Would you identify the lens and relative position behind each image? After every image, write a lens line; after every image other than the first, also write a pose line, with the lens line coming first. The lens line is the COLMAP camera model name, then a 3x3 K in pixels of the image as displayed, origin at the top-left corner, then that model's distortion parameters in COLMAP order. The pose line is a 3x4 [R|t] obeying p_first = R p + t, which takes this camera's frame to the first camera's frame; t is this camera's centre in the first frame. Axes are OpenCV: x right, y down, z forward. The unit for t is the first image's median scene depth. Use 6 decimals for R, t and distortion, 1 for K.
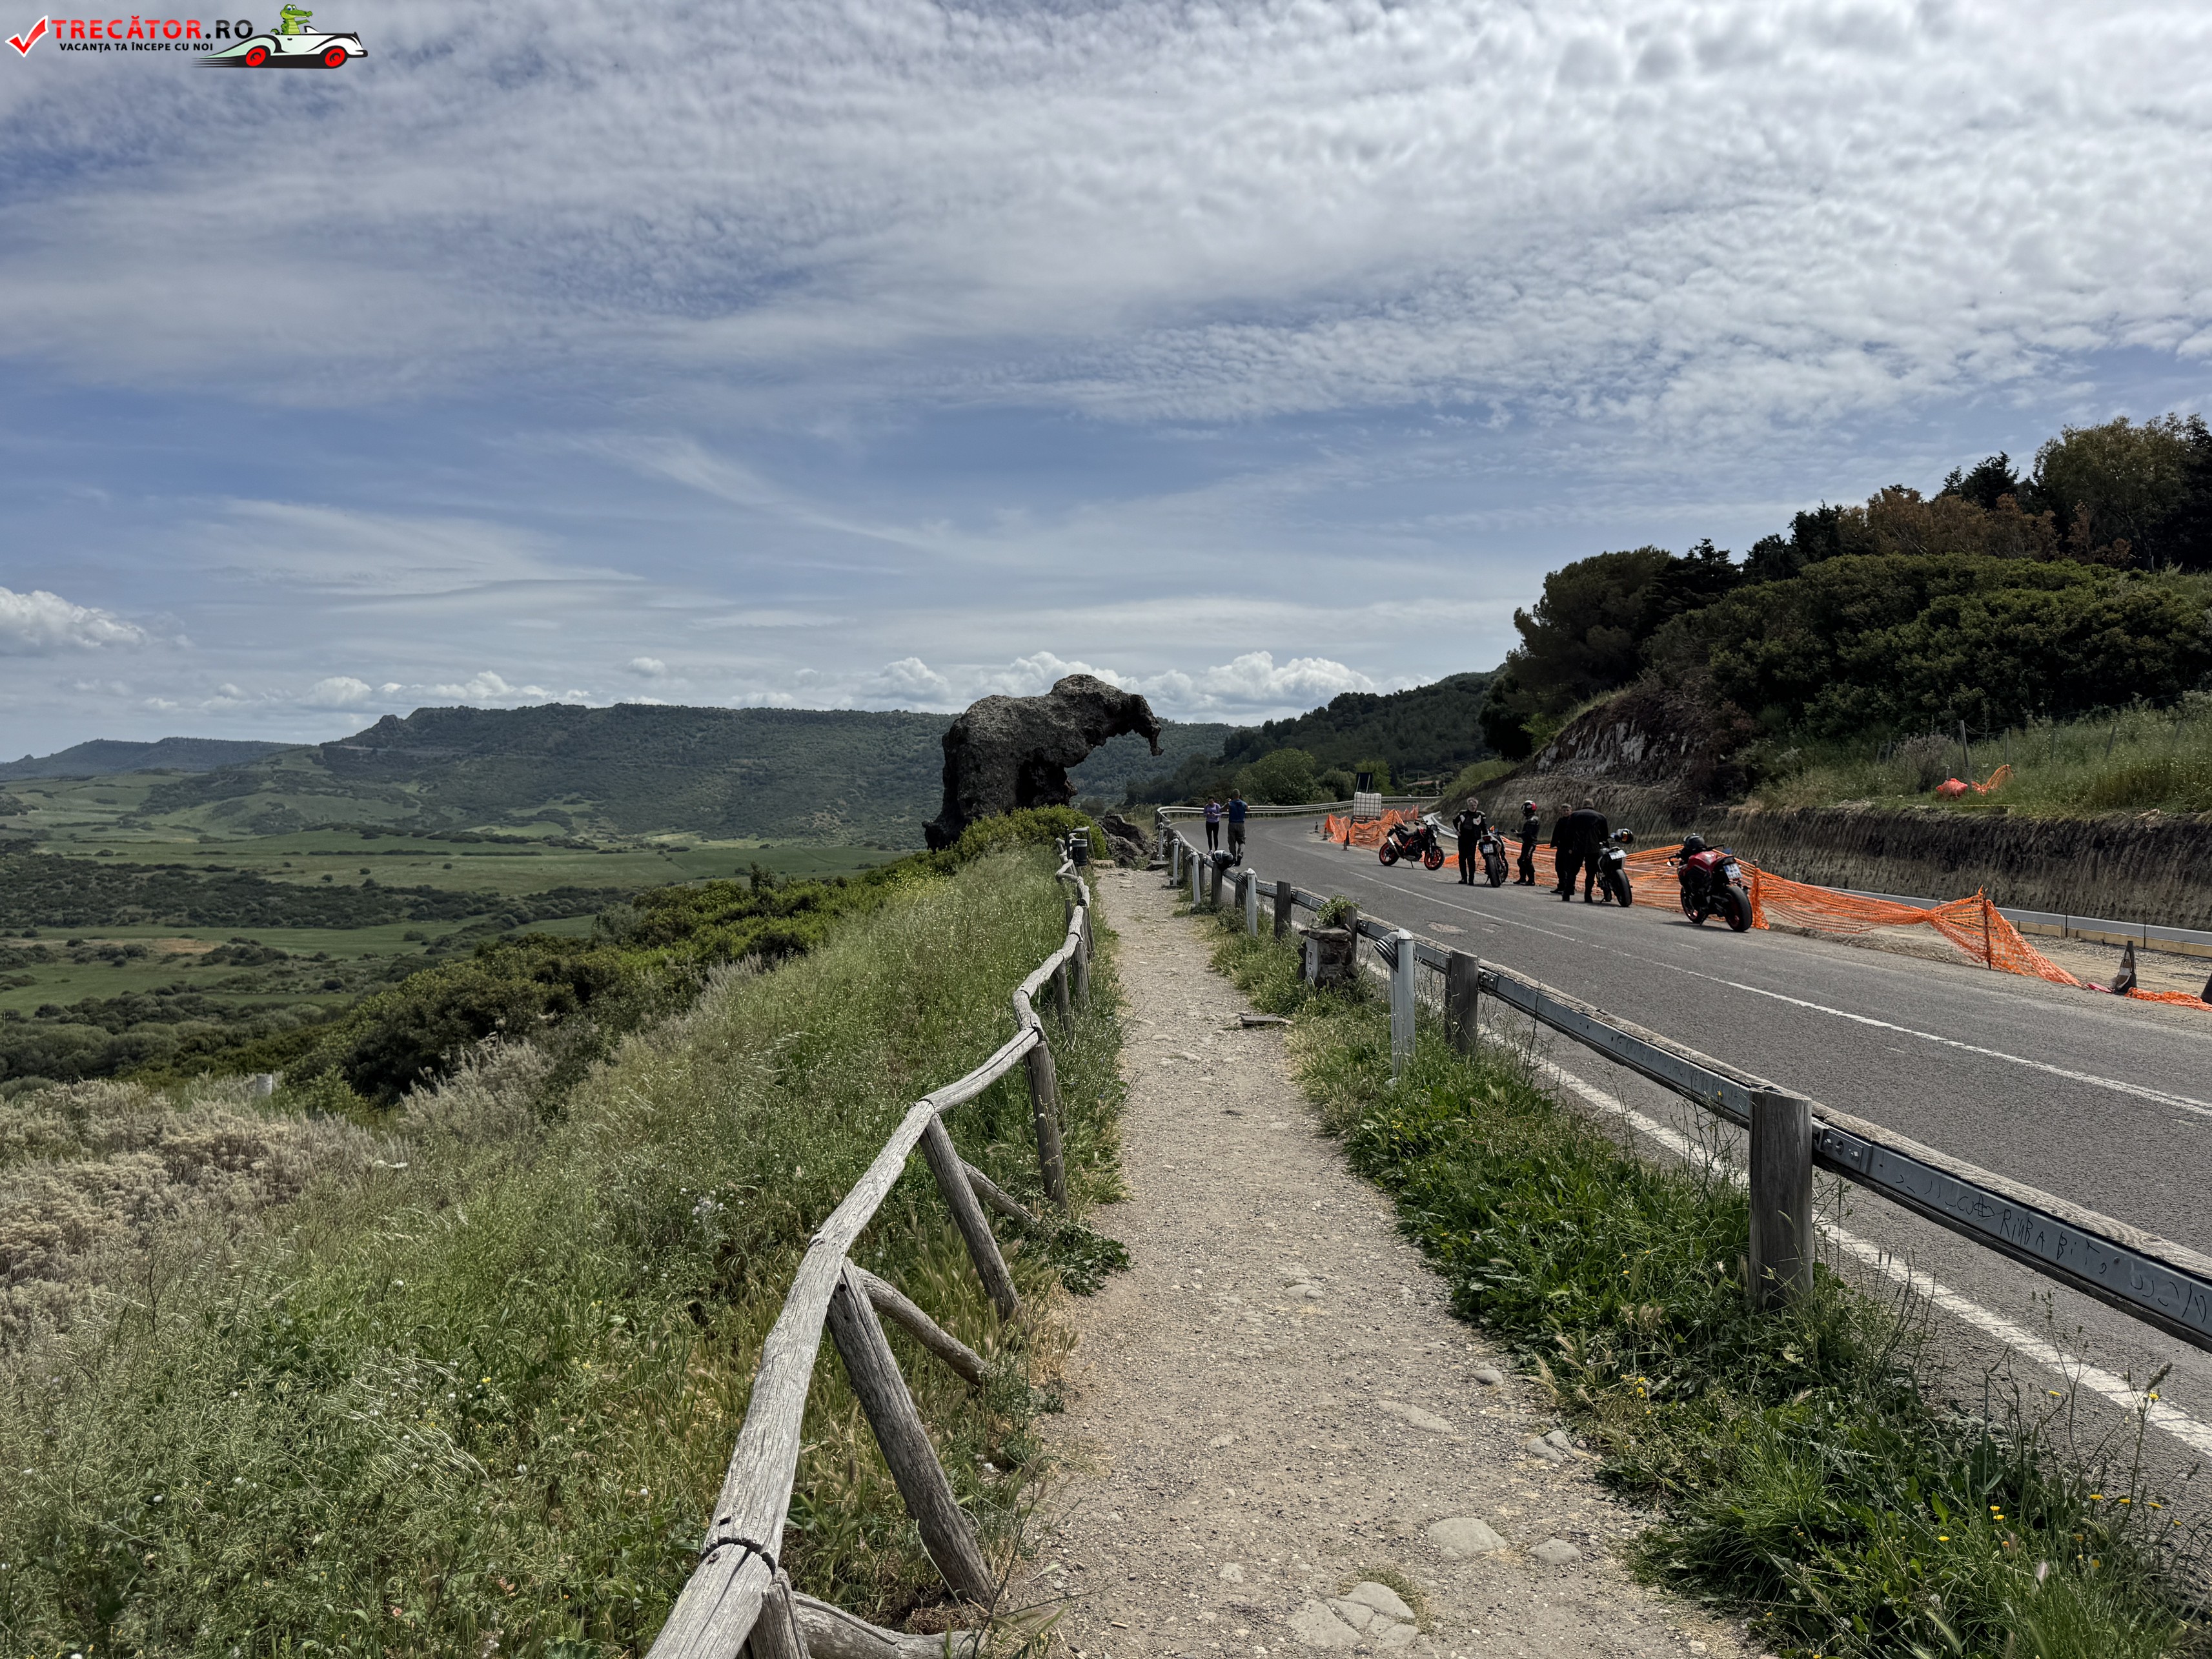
lens RADIAL K [[1544.0, 0, 1113.3], [0, 1544.0, 833.4], [0, 0, 1]] dist [0.179419, -0.339187]
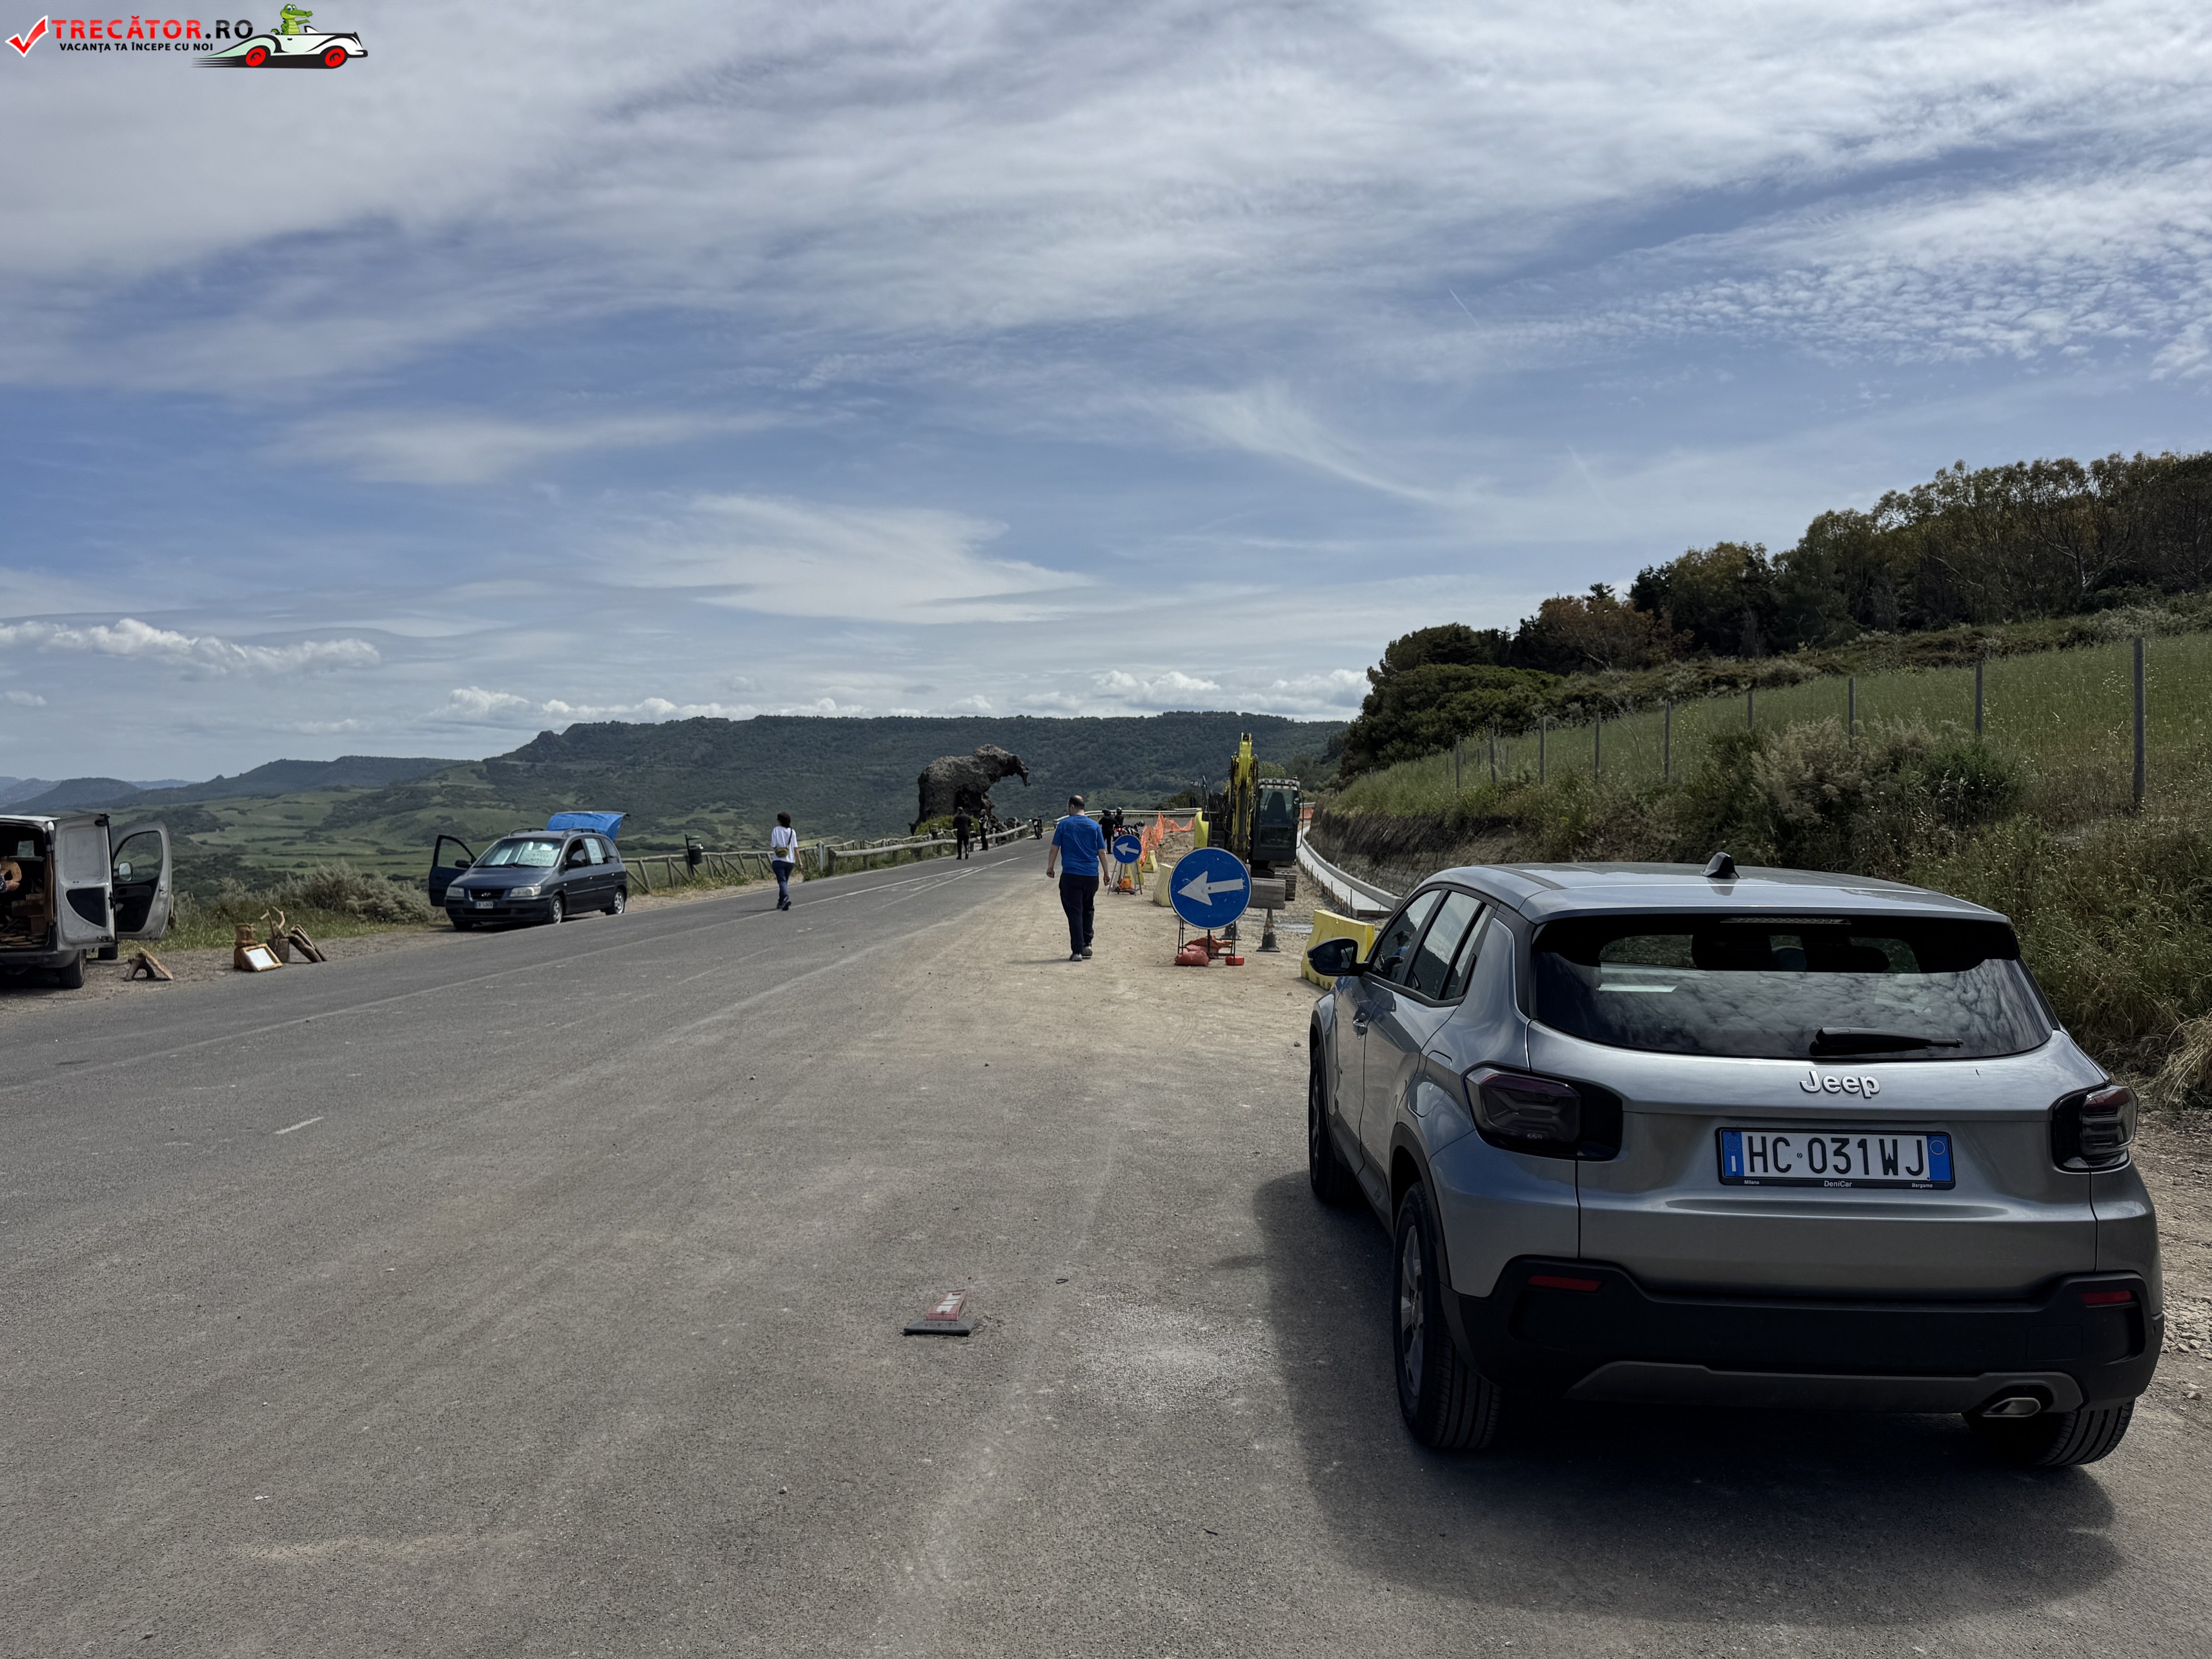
lens RADIAL K [[1544.3, 0, 1103.4], [0, 1544.3, 832.5], [0, 0, 1]] dist [0.123767, -0.180915]
pose [[0.995931, -0.015850, -0.088713, 0.429785], [0.015789, 0.999874, -0.001388, 0.016719], [0.088724, -0.000018, 0.996056, -1.332929]]
